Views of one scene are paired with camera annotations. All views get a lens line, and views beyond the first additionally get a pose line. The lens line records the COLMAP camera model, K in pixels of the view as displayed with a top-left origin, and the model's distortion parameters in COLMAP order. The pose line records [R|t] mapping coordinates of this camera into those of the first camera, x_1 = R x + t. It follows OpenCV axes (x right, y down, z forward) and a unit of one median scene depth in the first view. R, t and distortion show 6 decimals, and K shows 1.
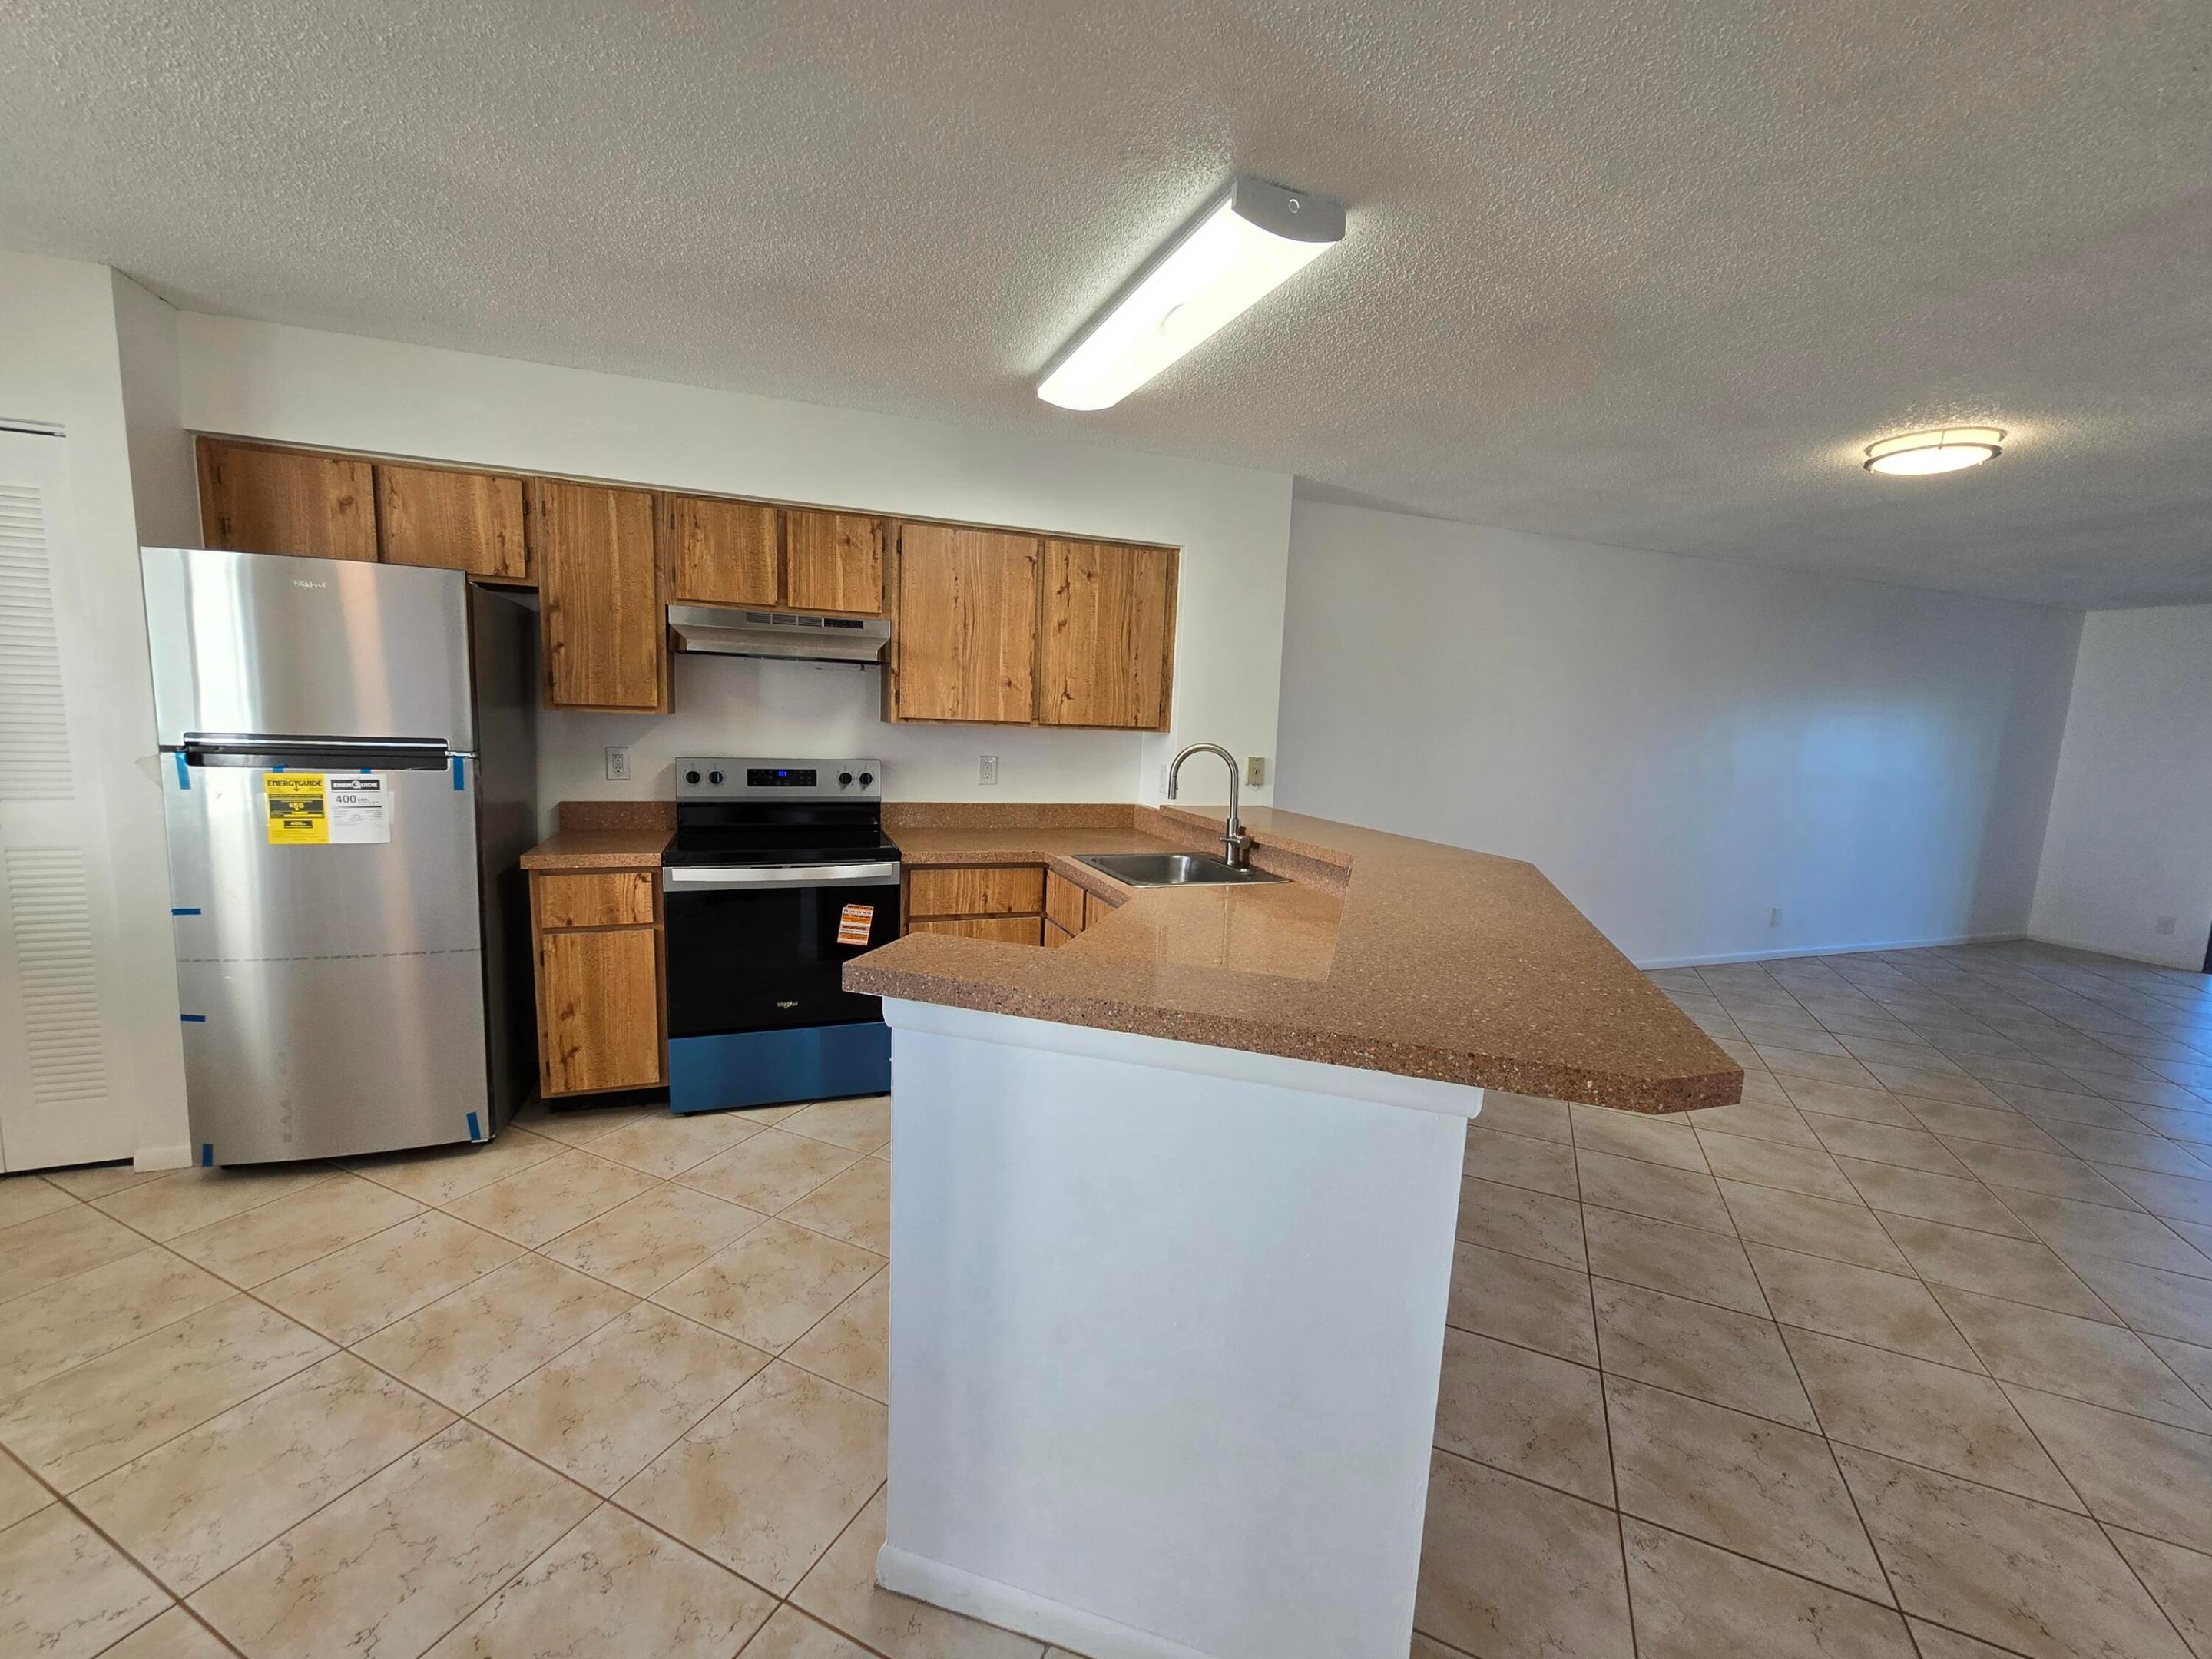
lens RADIAL K [[901.9, 0, 1093.5], [0, 901.9, 838.9], [0, 0, 1]] dist [-0.008983, 0.001914]
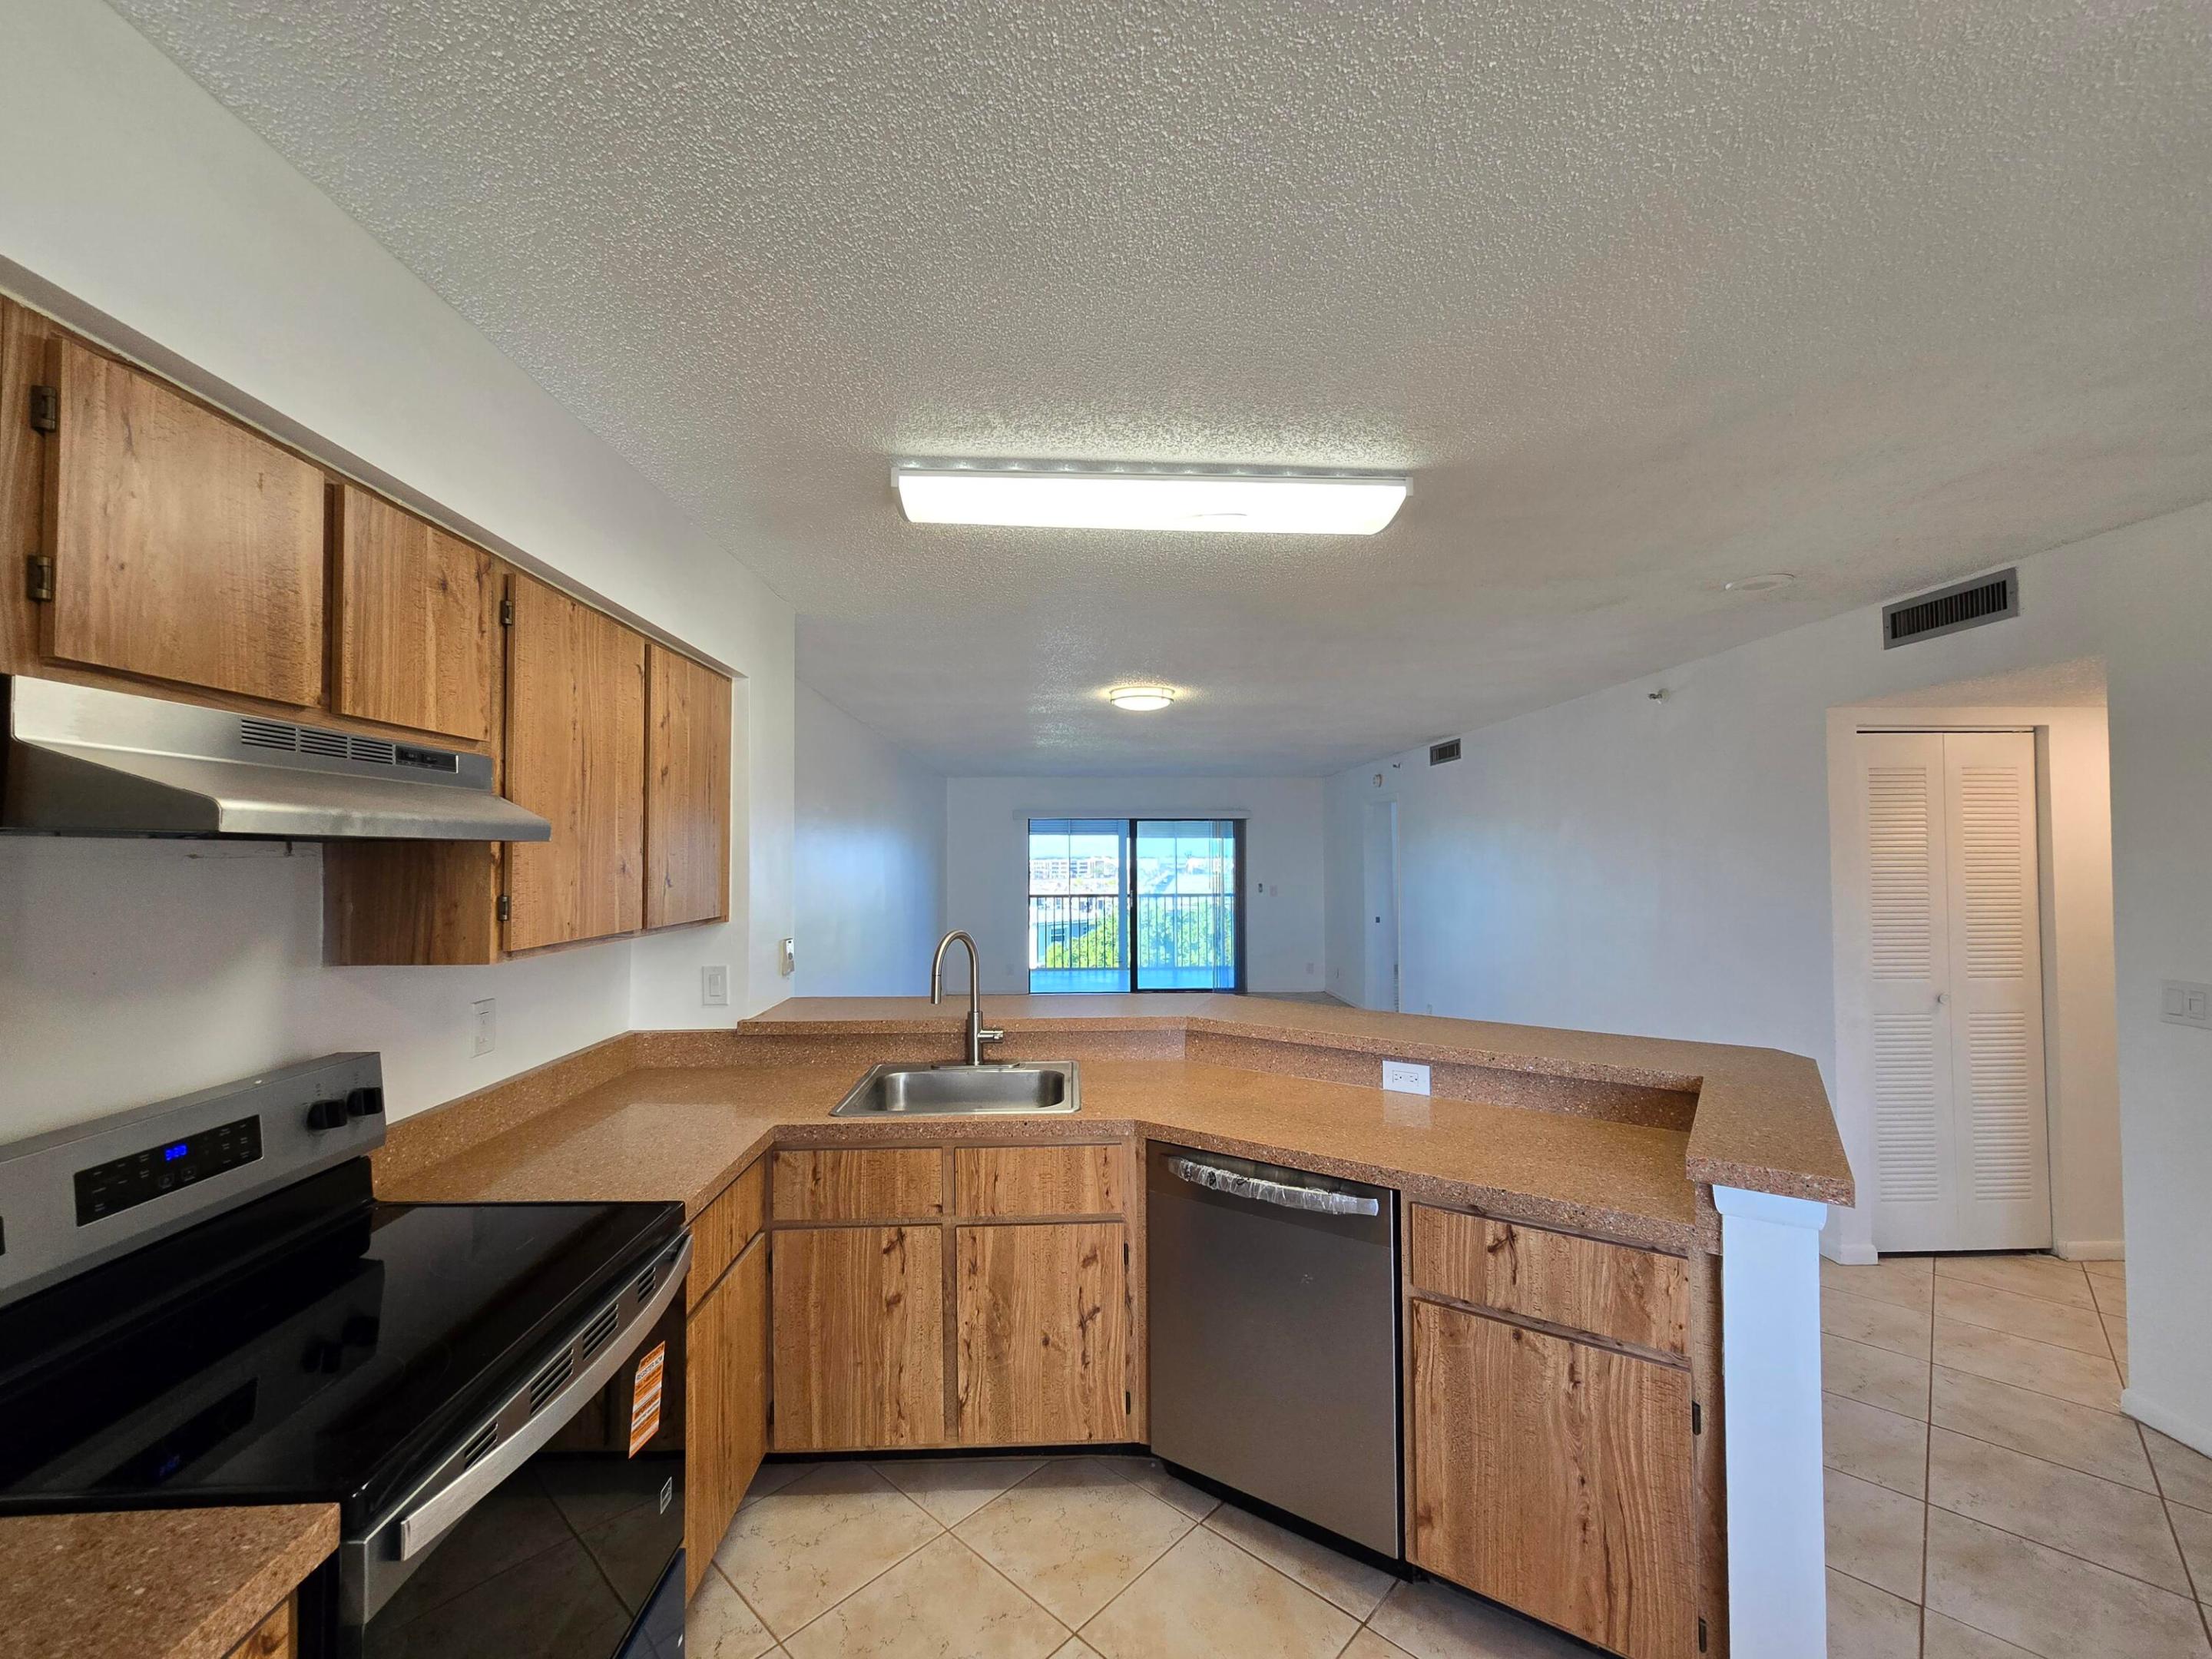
lens RADIAL K [[901.9, 0, 1095.3], [0, 901.9, 833.7], [0, 0, 1]] dist [-0.008983, 0.001914]
pose [[0.331878, -0.019701, 0.943117, -0.623161], [0.156426, 0.987090, -0.034426, -0.143750], [-0.930262, 0.158953, 0.330675, 0.583514]]
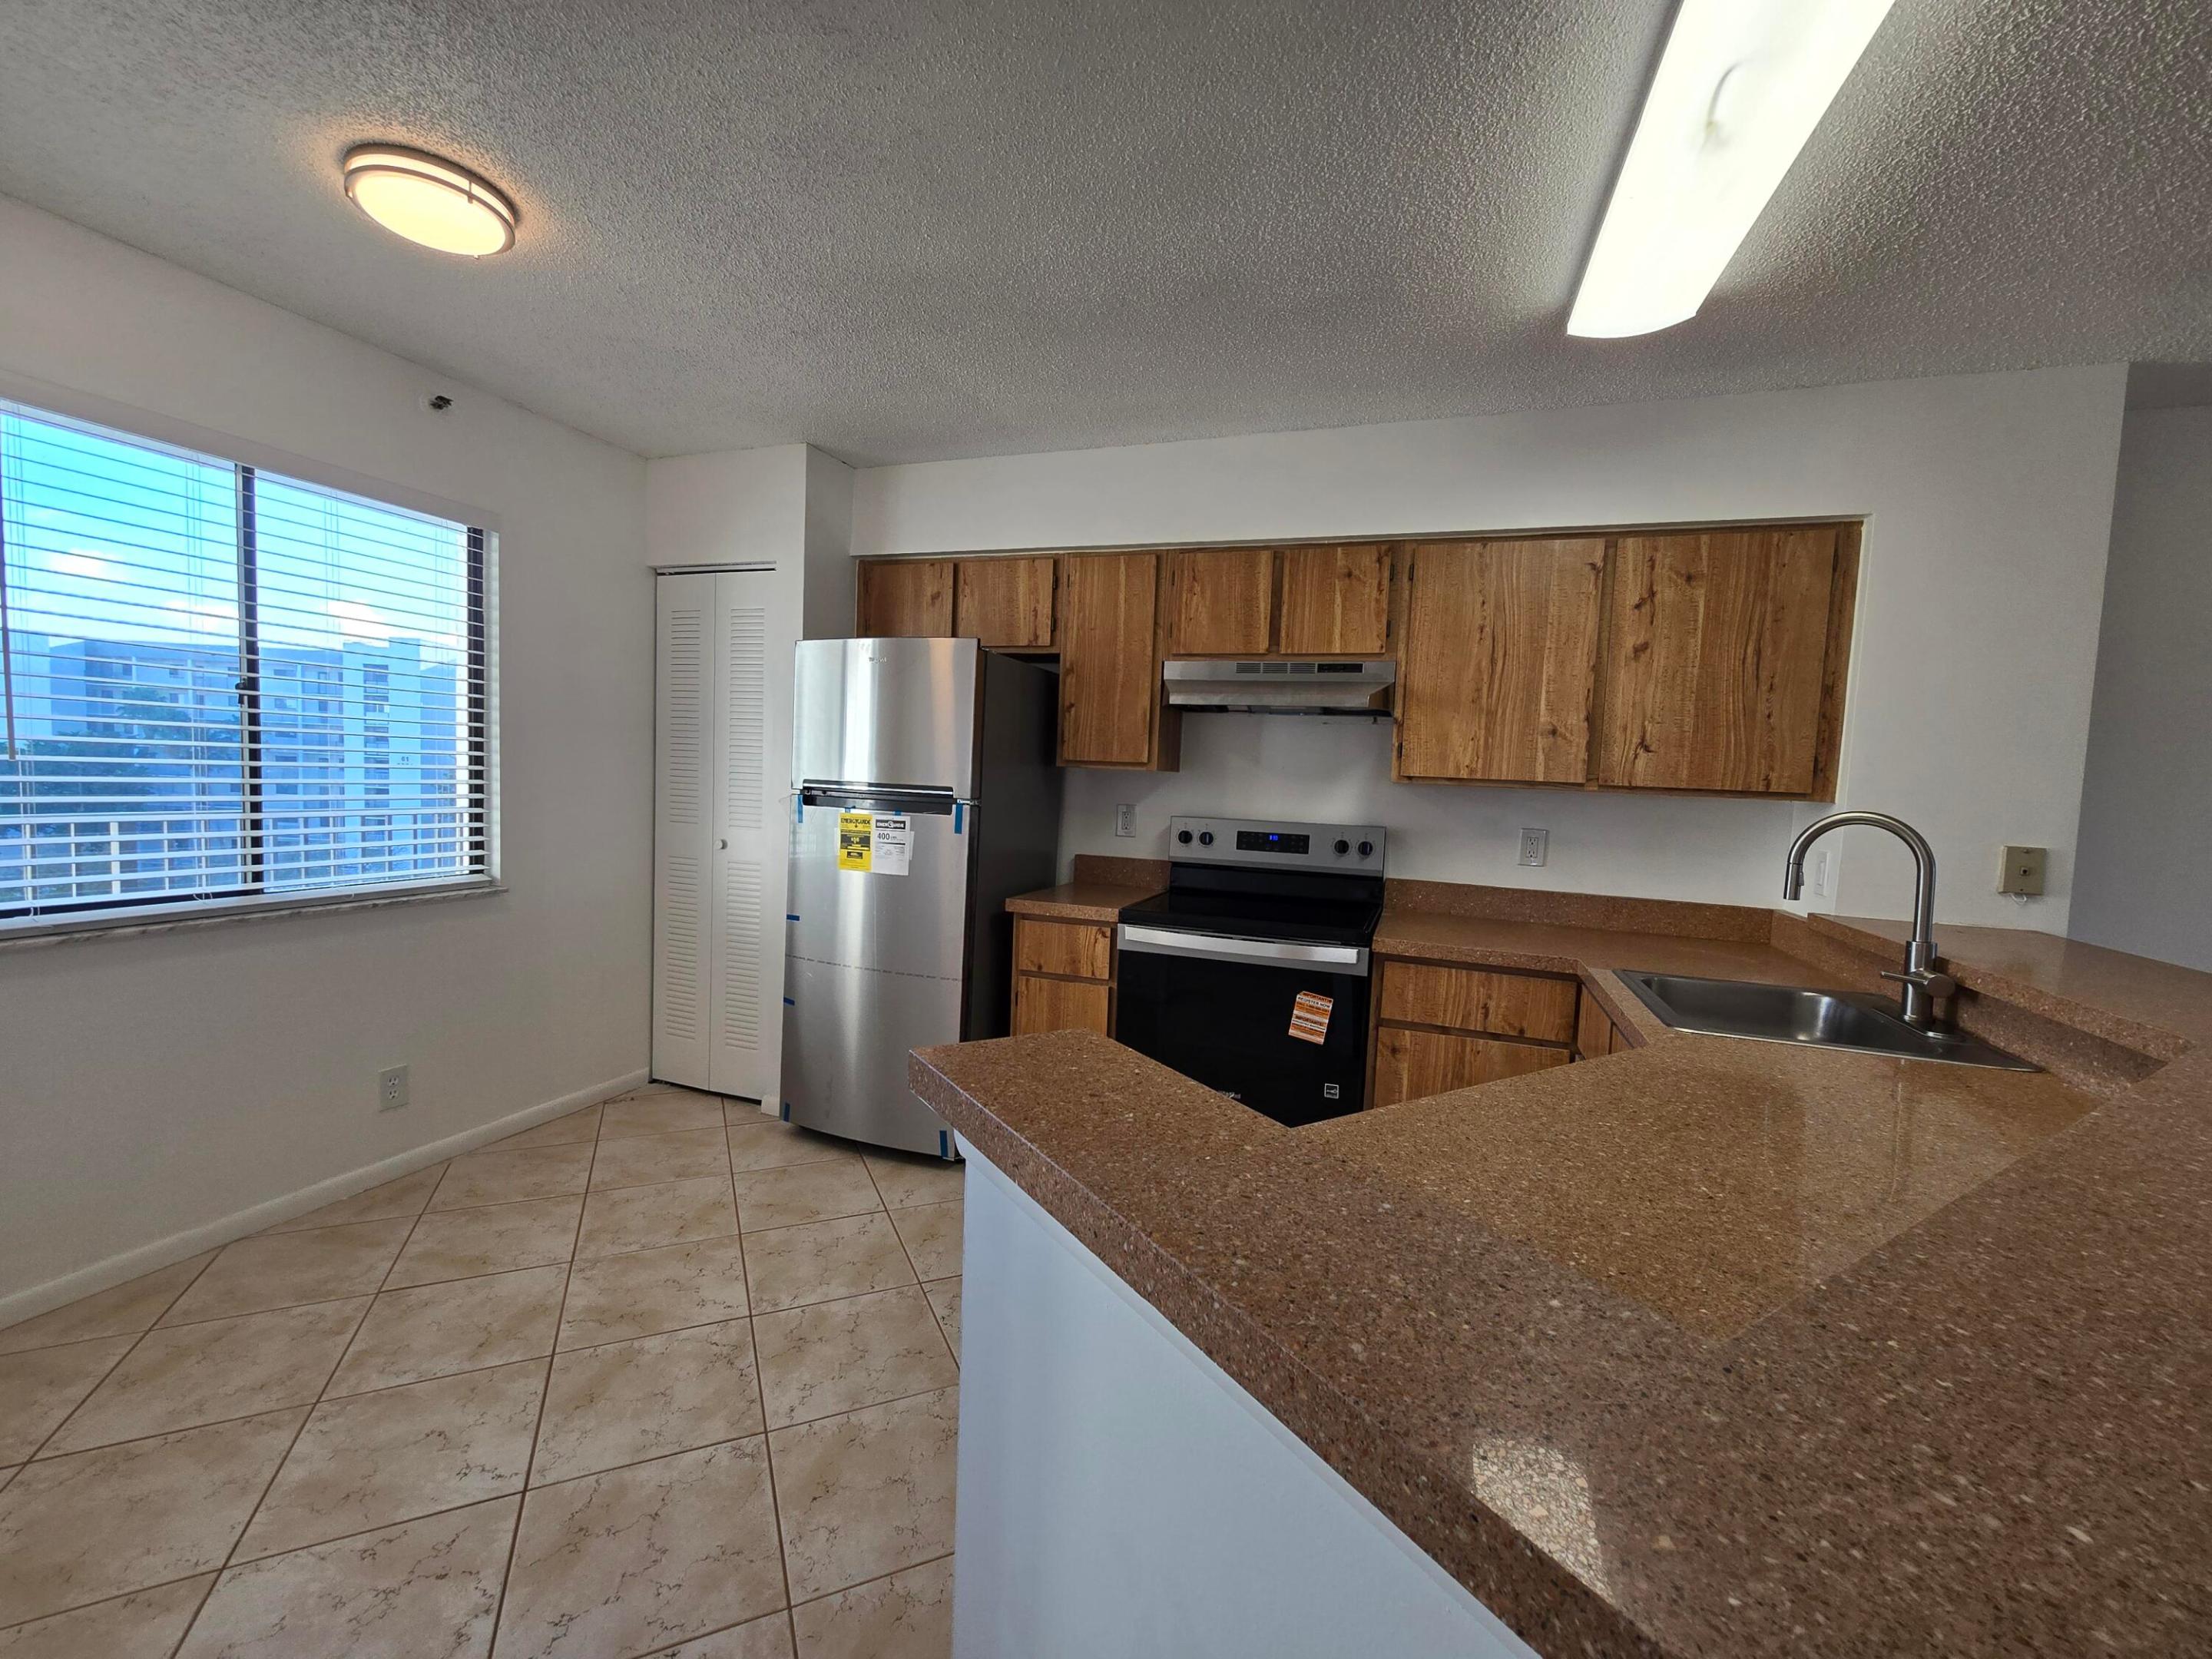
lens RADIAL K [[901.9, 0, 1103.6], [0, 901.9, 833.6], [0, 0, 1]] dist [-0.008983, 0.001914]
pose [[0.762747, 0.037565, -0.645605, 0.124234], [-0.102750, 0.992670, -0.063634, -0.001325], [0.638482, 0.114873, 0.761015, 0.221441]]
